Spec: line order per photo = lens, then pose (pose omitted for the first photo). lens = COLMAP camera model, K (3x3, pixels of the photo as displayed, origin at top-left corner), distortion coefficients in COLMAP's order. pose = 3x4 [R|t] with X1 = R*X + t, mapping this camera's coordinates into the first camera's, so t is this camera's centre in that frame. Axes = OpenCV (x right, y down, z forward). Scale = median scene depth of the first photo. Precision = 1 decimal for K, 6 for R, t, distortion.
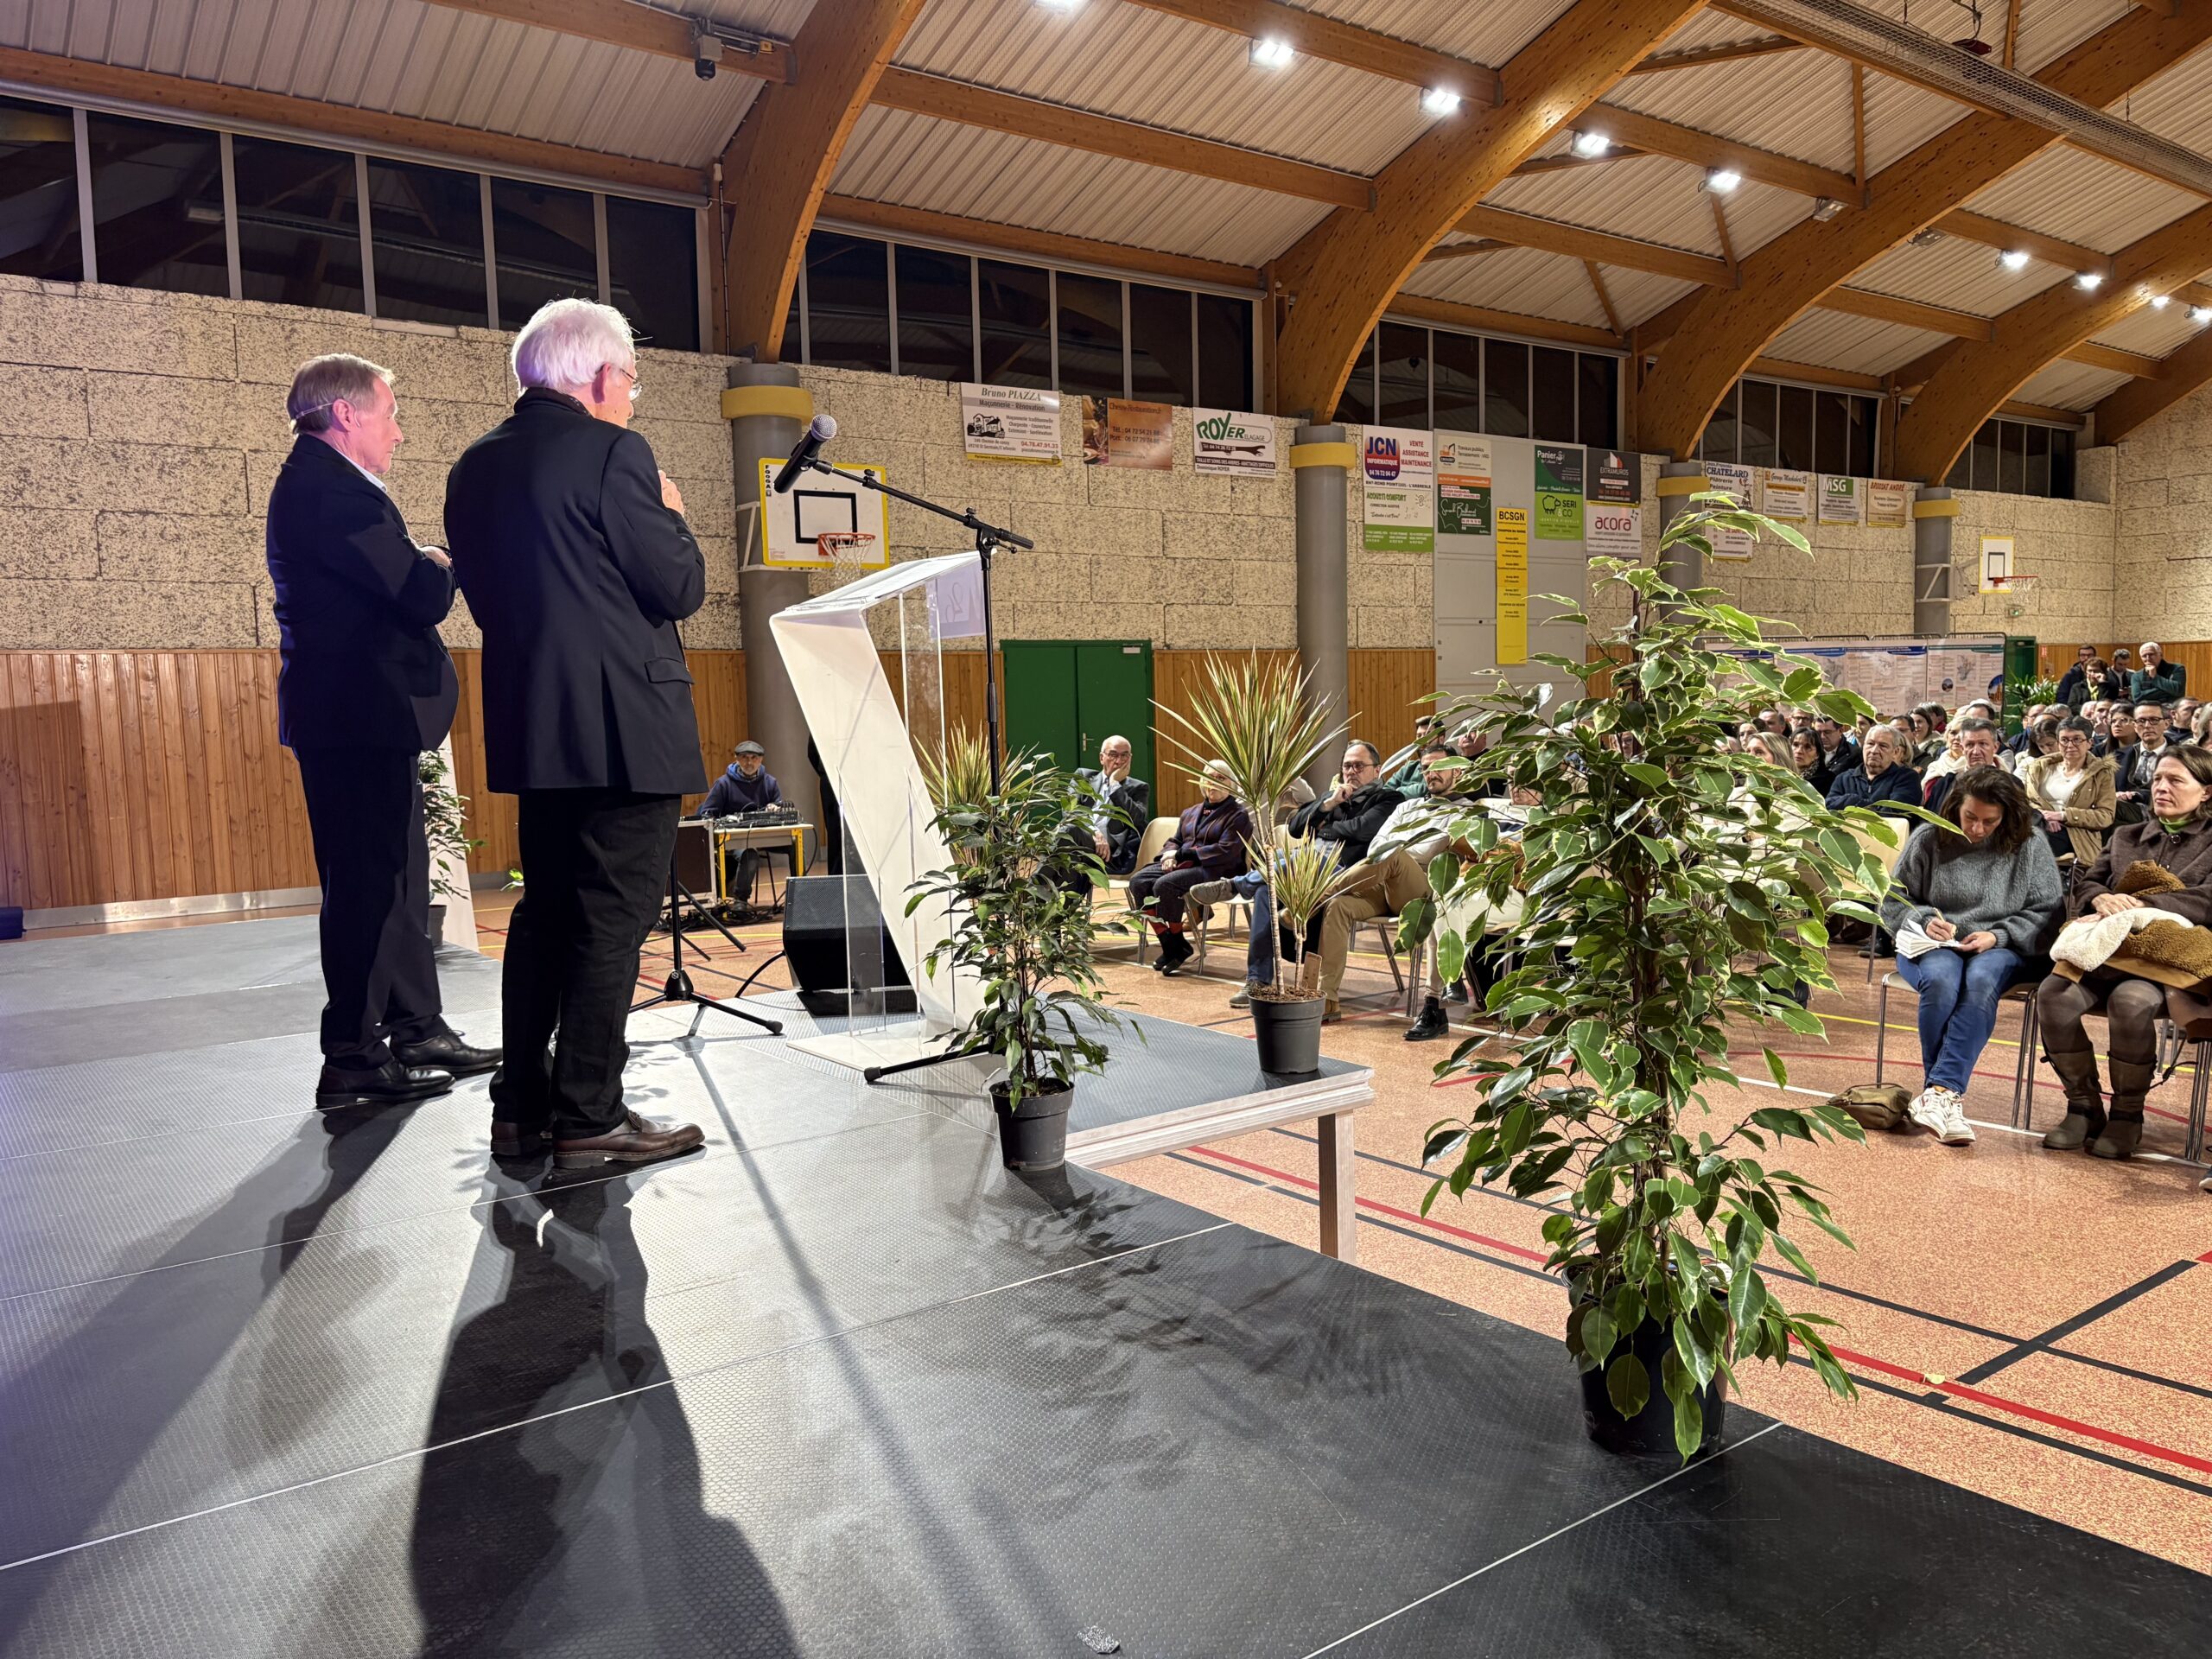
lens RADIAL K [[1655.4, 0, 1104.3], [0, 1655.4, 873.2], [0, 0, 1]] dist [0.021101, 0.002653]
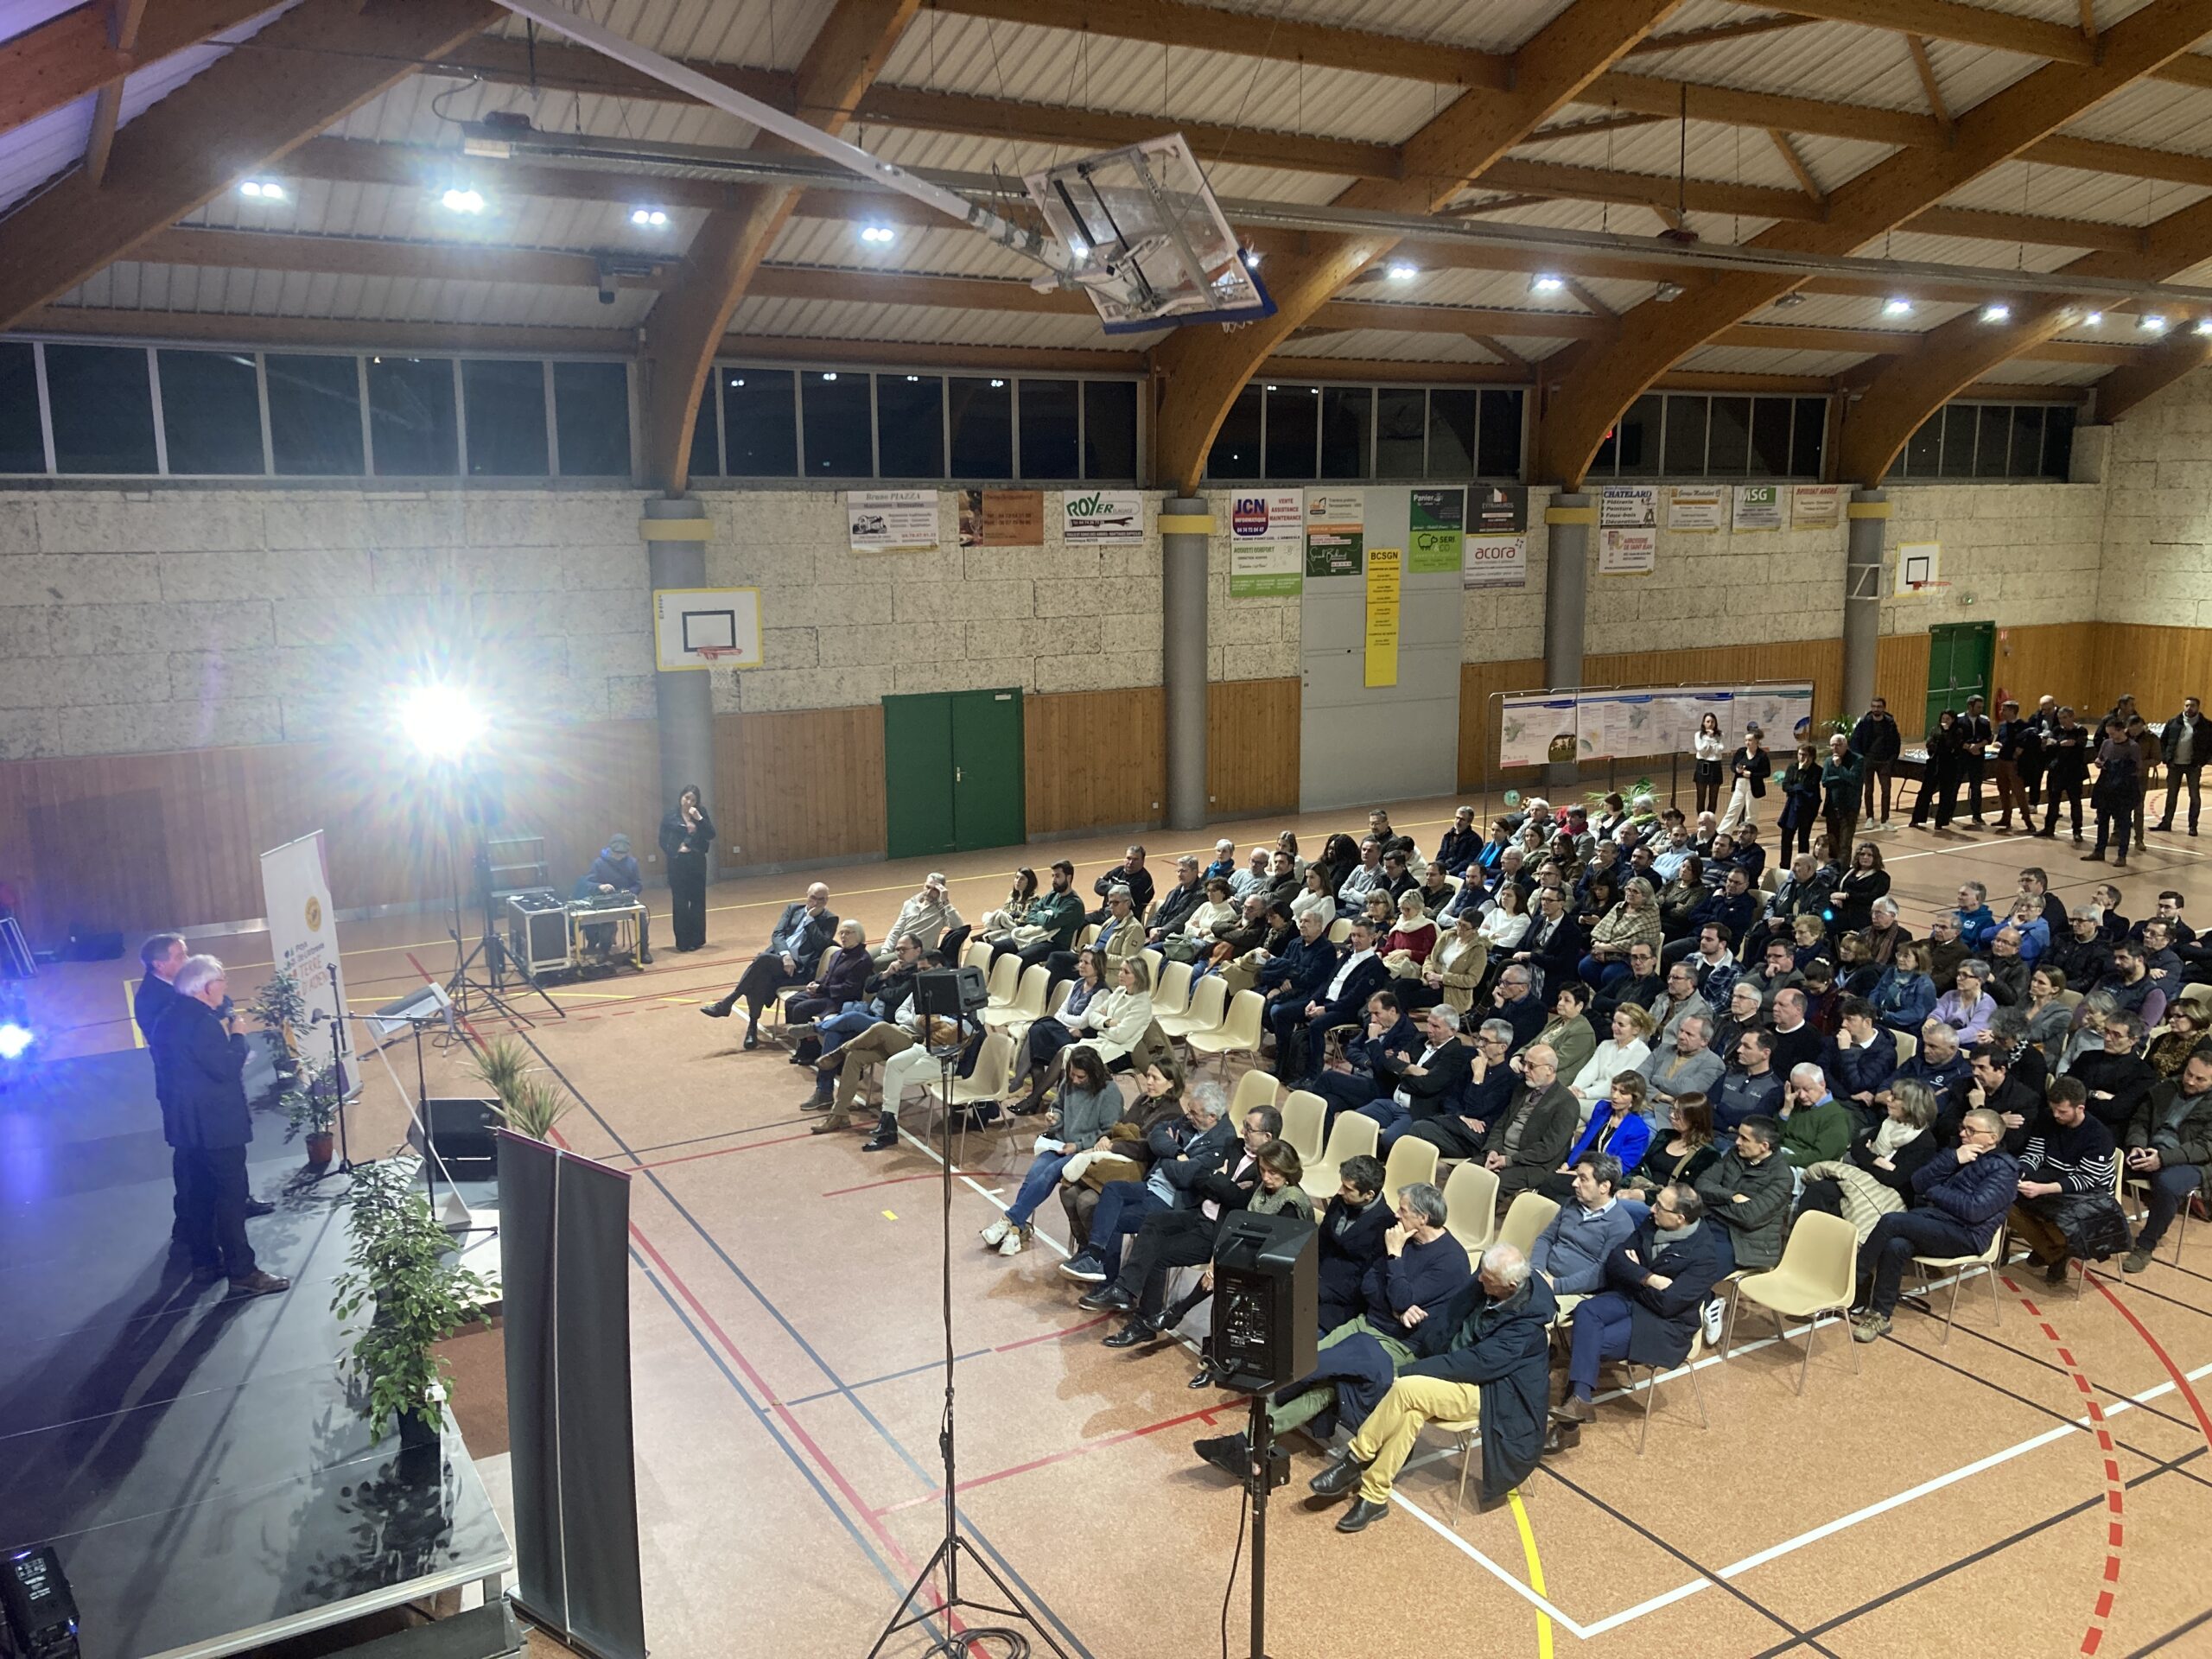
lens RADIAL K [[1779.1, 0, 1133.6], [0, 1779.1, 843.8], [0, 0, 1]] dist [0.110539, -0.233543]
pose [[0.994141, 0.043118, -0.099124, 0.216821], [-0.033933, 0.995129, 0.092553, -0.134143], [0.102631, -0.088647, 0.990762, -0.256843]]
